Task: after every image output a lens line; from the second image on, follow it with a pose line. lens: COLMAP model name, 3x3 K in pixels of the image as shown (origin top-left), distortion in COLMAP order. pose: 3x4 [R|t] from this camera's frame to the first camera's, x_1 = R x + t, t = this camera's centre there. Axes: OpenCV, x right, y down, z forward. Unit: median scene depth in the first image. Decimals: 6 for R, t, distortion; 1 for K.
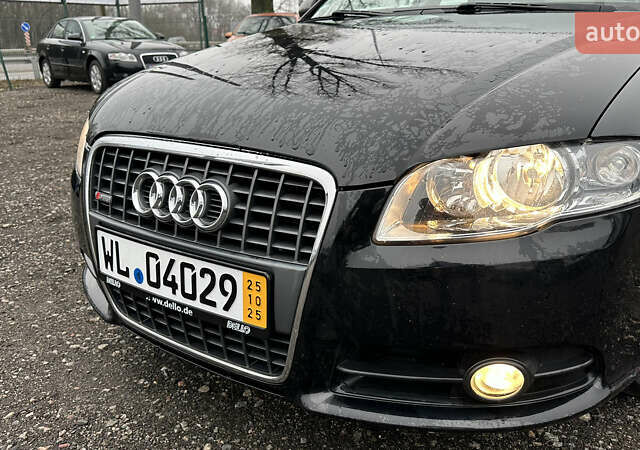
lens RADIAL K [[562.8, 0, 333.2], [0, 562.8, 220.1], [0, 0, 1]] dist [0.085290, -0.034330]
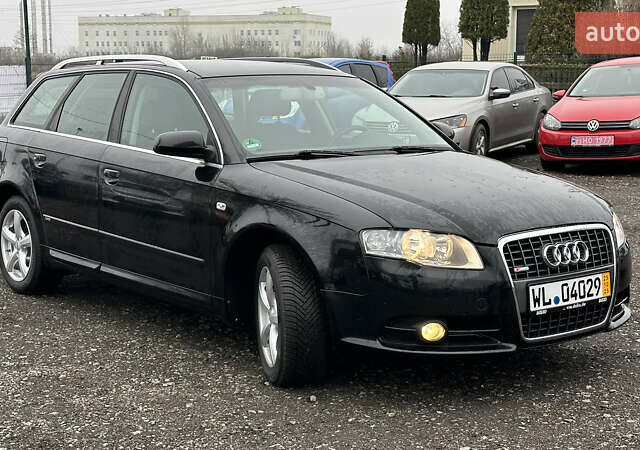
lens RADIAL K [[1119.7, 0, 322.4], [0, 1119.7, 225.5], [0, 0, 1]] dist [0.170402, 0.000000]
pose [[0.272822, -0.109054, 0.955864, -4.579561], [0.297567, 0.954400, 0.023955, -0.513967], [-0.914889, 0.277898, 0.292832, 0.600304]]
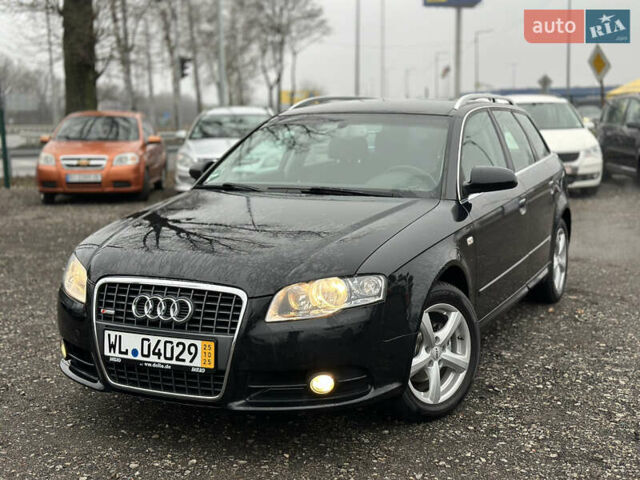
lens RADIAL K [[908.8, 0, 321.1], [0, 908.8, 242.3], [0, 0, 1]] dist [0.140477, 0.000000]
pose [[0.986105, -0.012912, 0.165622, -0.260006], [0.041301, 0.984728, -0.169132, 0.299920], [-0.160909, 0.173622, 0.971578, -2.231782]]
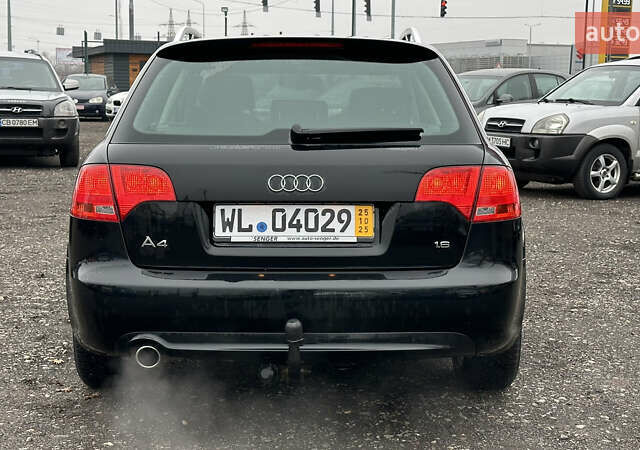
lens RADIAL K [[1119.7, 0, 319.5], [0, 1119.7, 221.6], [0, 0, 1]] dist [0.170402, 0.000000]
pose [[0.811194, 0.054890, 0.582195, -2.166336], [0.159453, 0.937097, -0.310521, 1.143474], [-0.562618, 0.344726, 0.751416, -1.475218]]
